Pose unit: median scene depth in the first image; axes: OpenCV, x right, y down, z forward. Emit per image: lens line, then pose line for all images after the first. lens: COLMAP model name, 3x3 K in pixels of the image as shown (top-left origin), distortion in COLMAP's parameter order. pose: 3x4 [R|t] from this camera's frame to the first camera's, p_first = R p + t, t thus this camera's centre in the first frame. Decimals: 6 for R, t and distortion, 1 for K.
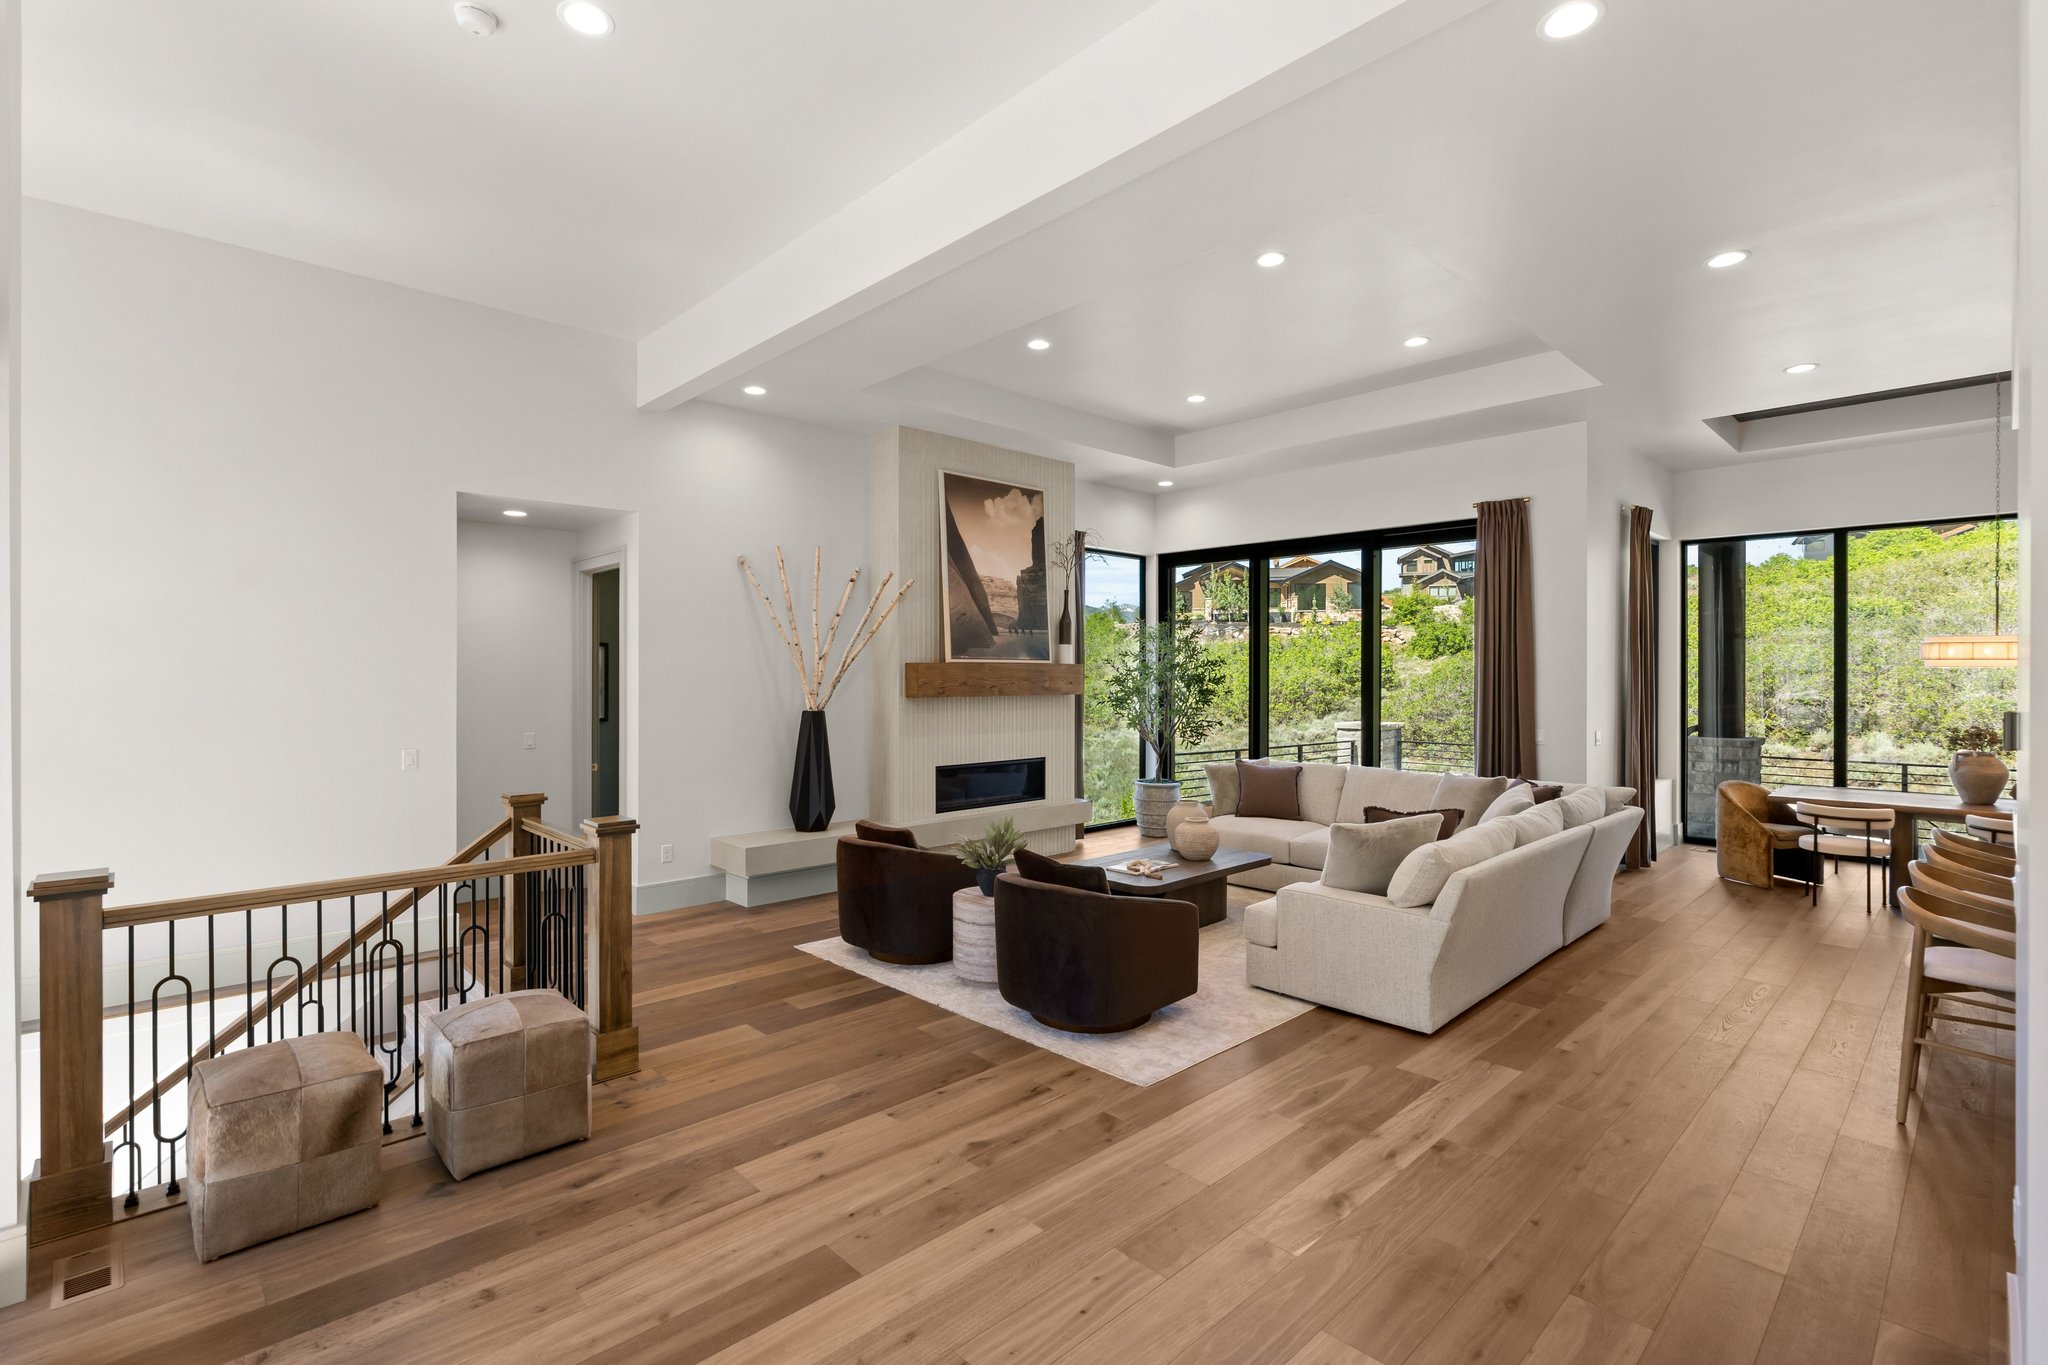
lens RADIAL K [[934.4, 0, 1016.1], [0, 934.4, 680.5], [0, 0, 1]] dist [-0.001517, 0.000267]
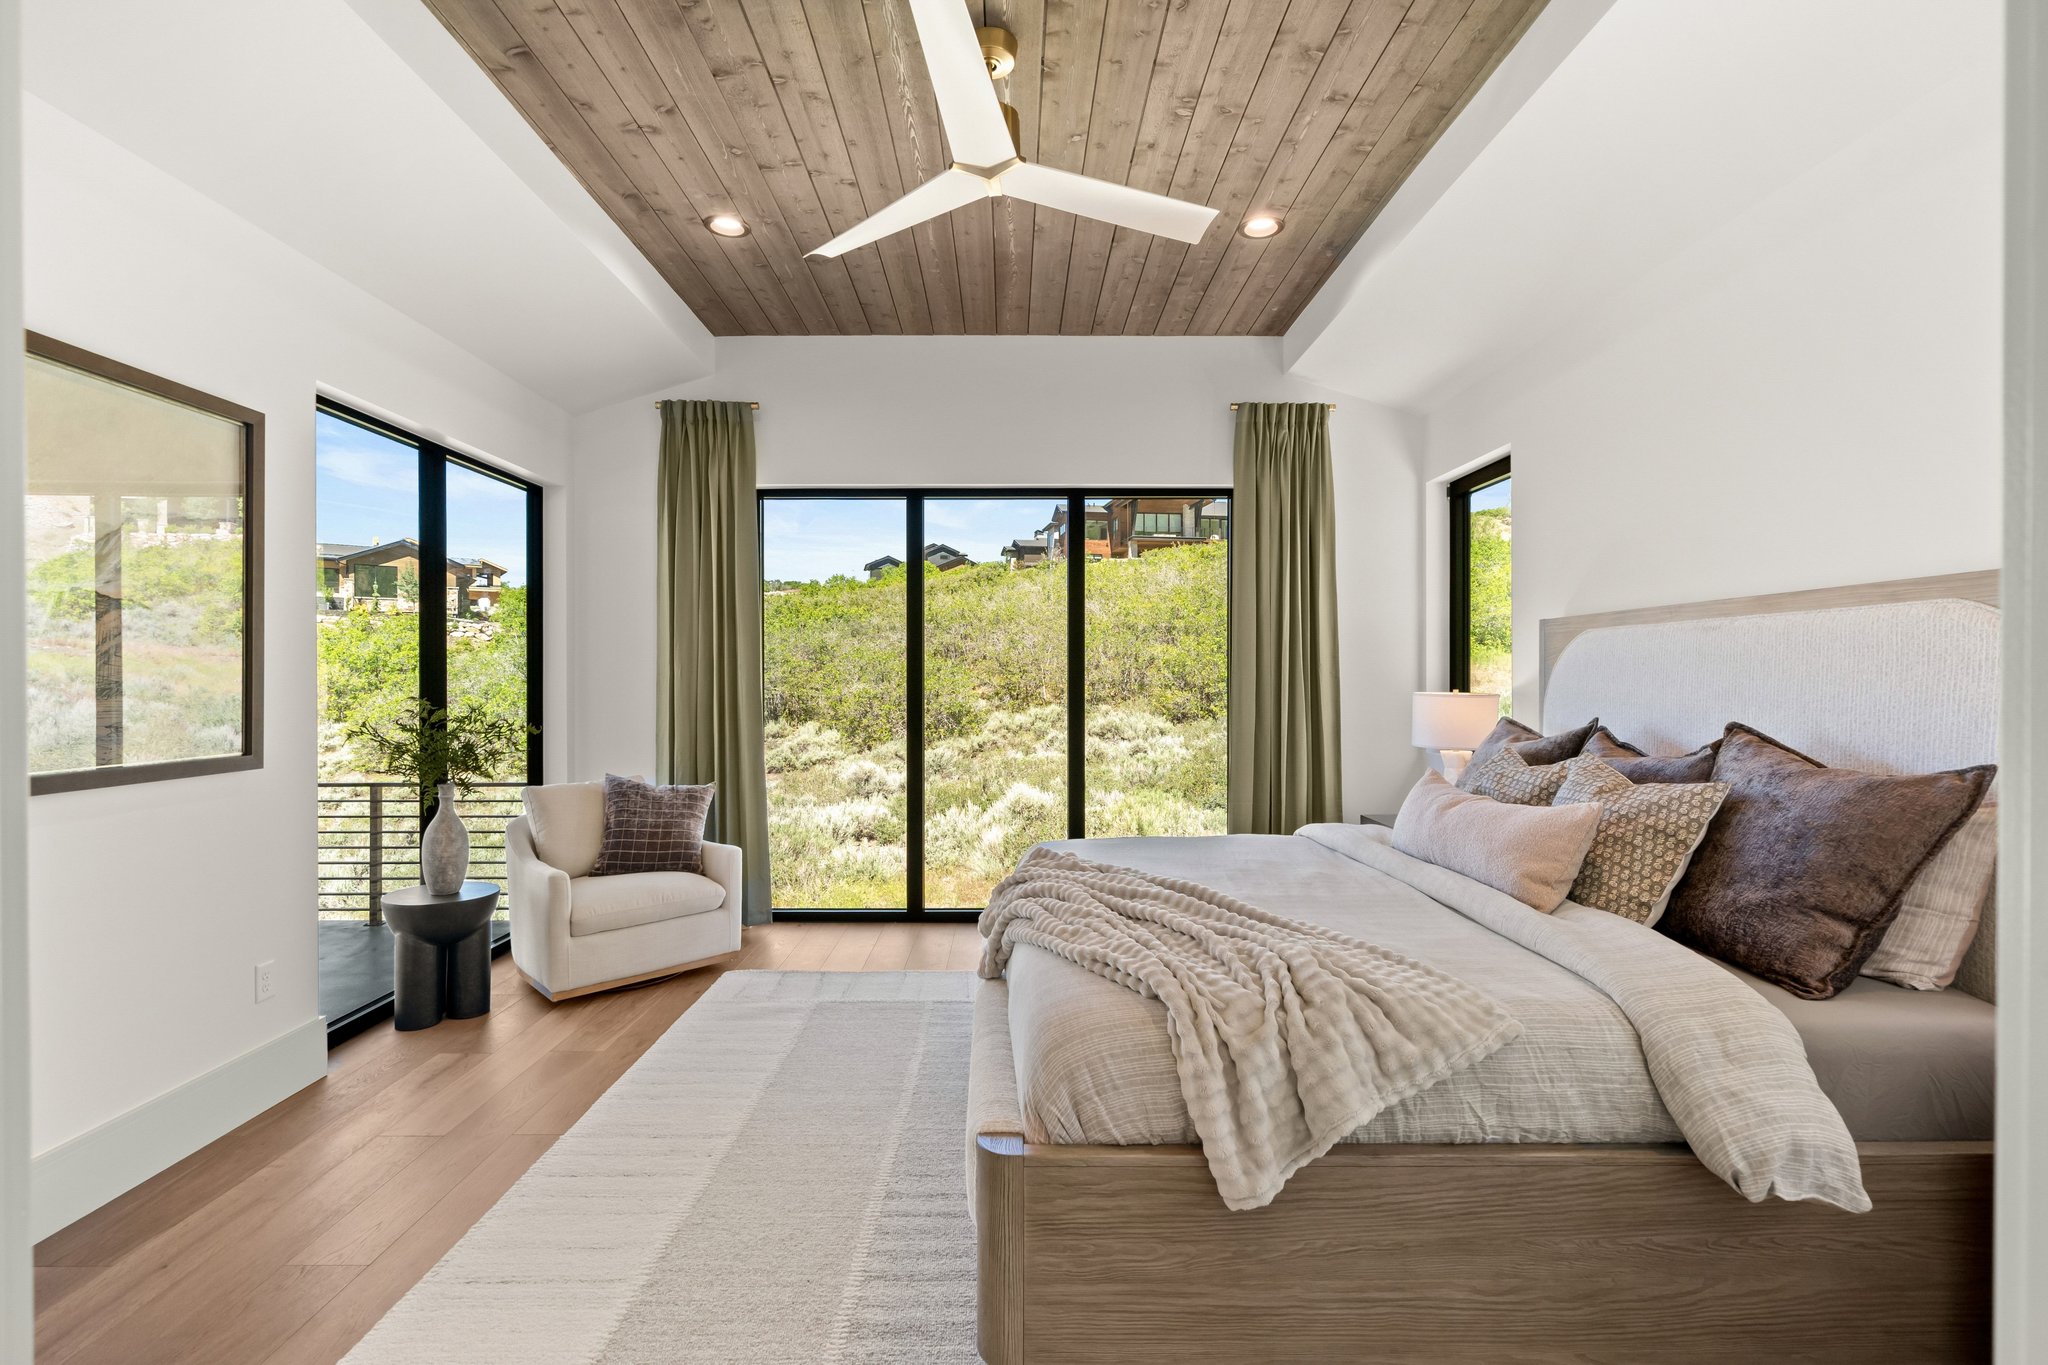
lens RADIAL K [[926.5, 0, 1019.6], [0, 926.5, 681.2], [0, 0, 1]] dist [-0.004731, 0.000777]
pose [[0.683259, -0.004057, 0.730165, 1.227046], [0.006665, 0.999978, -0.000681, 0.041395], [-0.730146, 0.005333, 0.683271, 0.277188]]
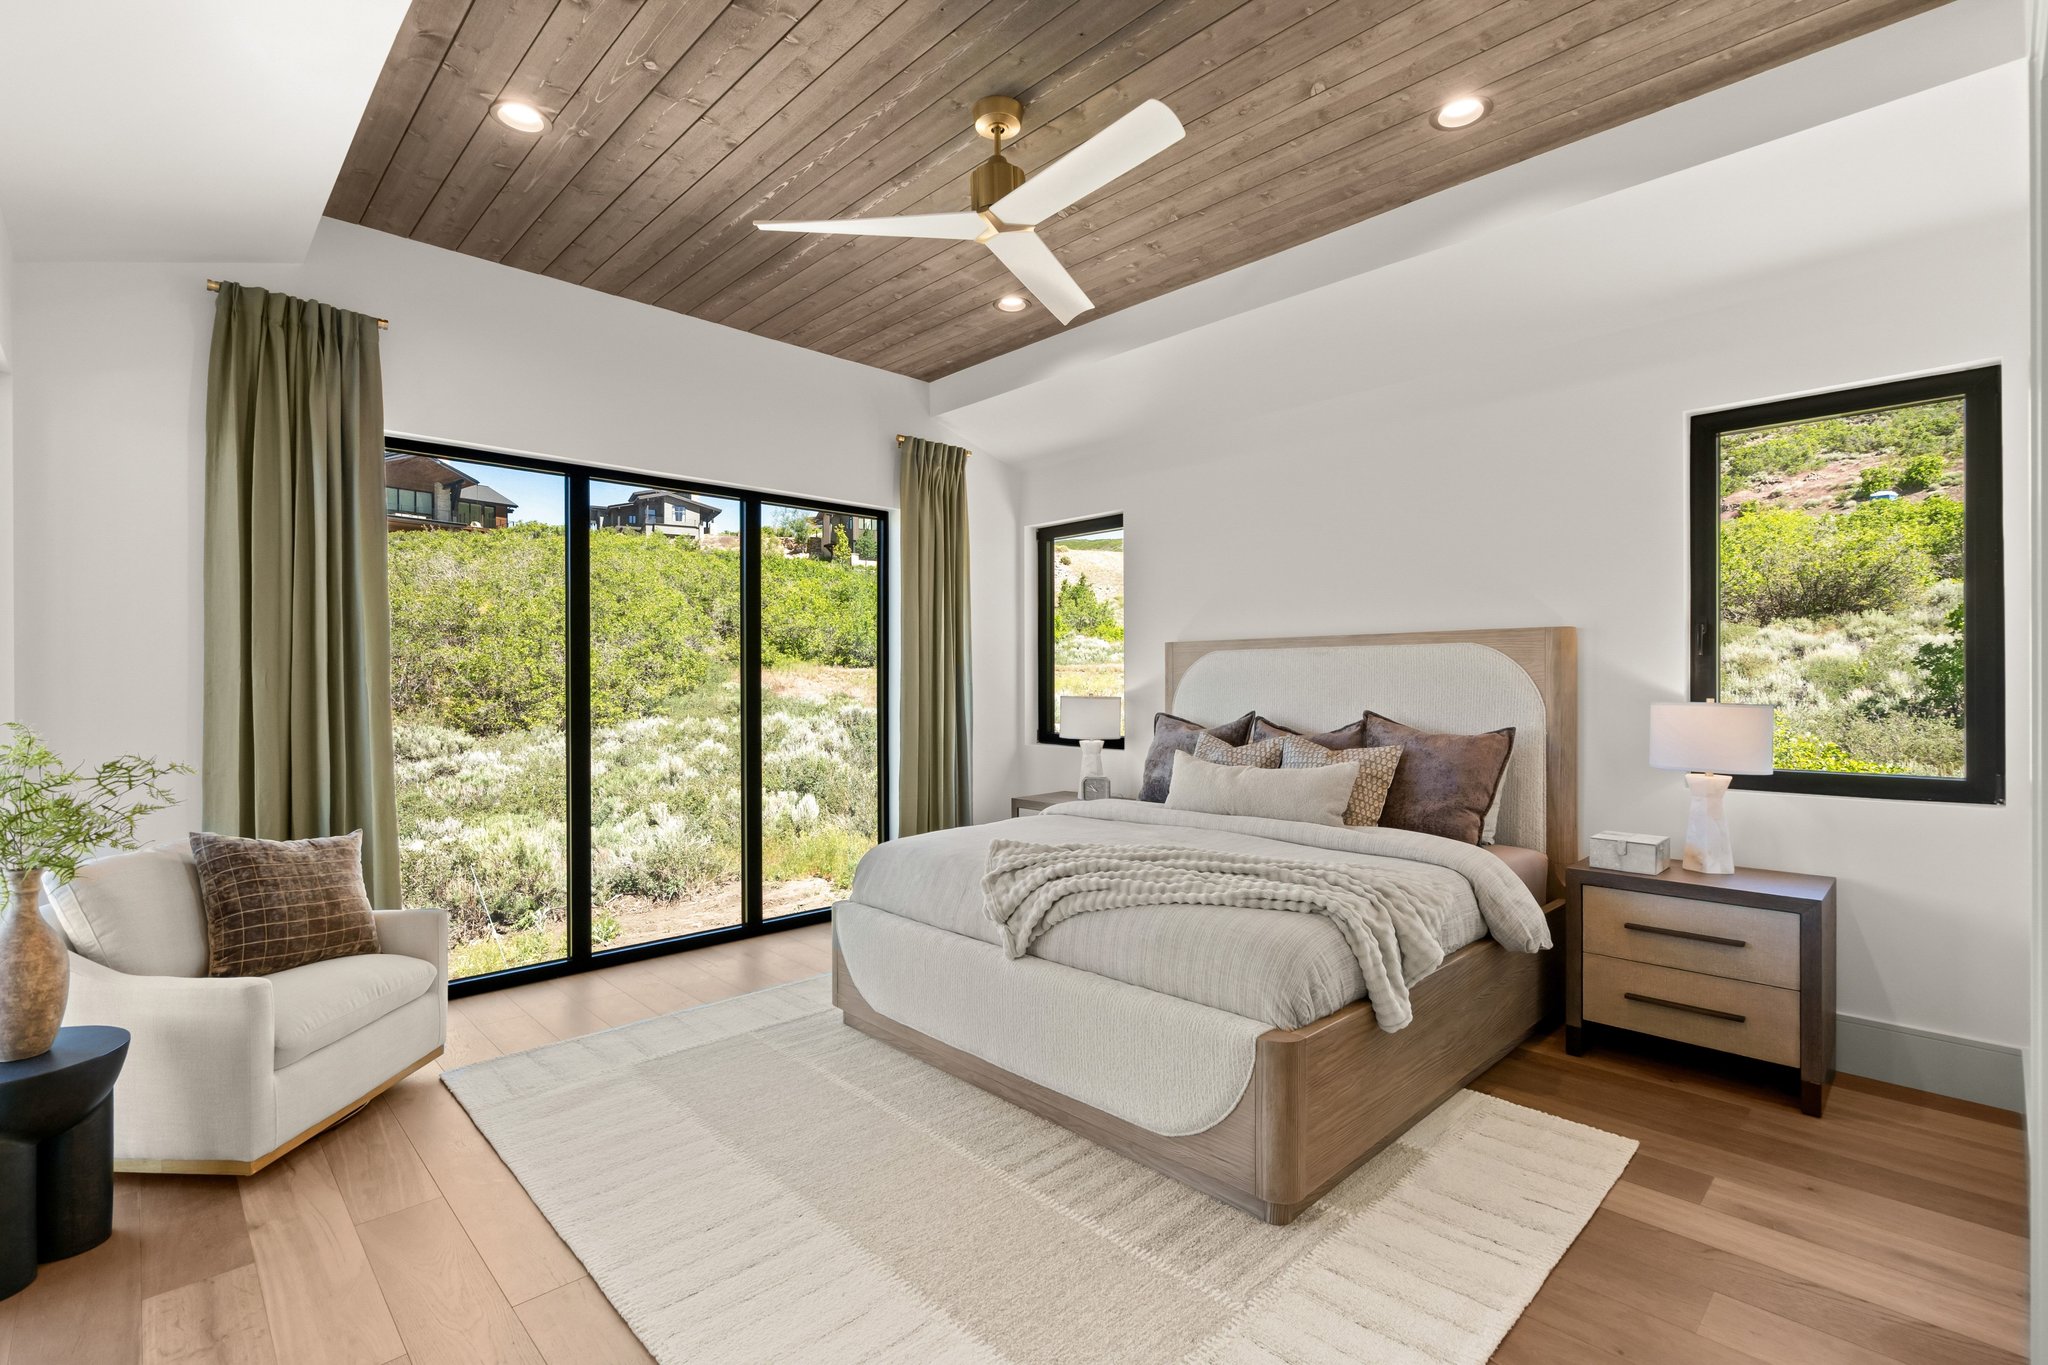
lens RADIAL K [[934.6, 0, 1017.4], [0, 934.6, 682.3], [0, 0, 1]] dist [-0.012116, -0.000411]
pose [[-0.005665, -0.000541, 0.999984, 1.088300], [0.010369, 0.999946, 0.000600, 0.038117], [-0.999930, 0.010372, -0.005659, 0.519473]]
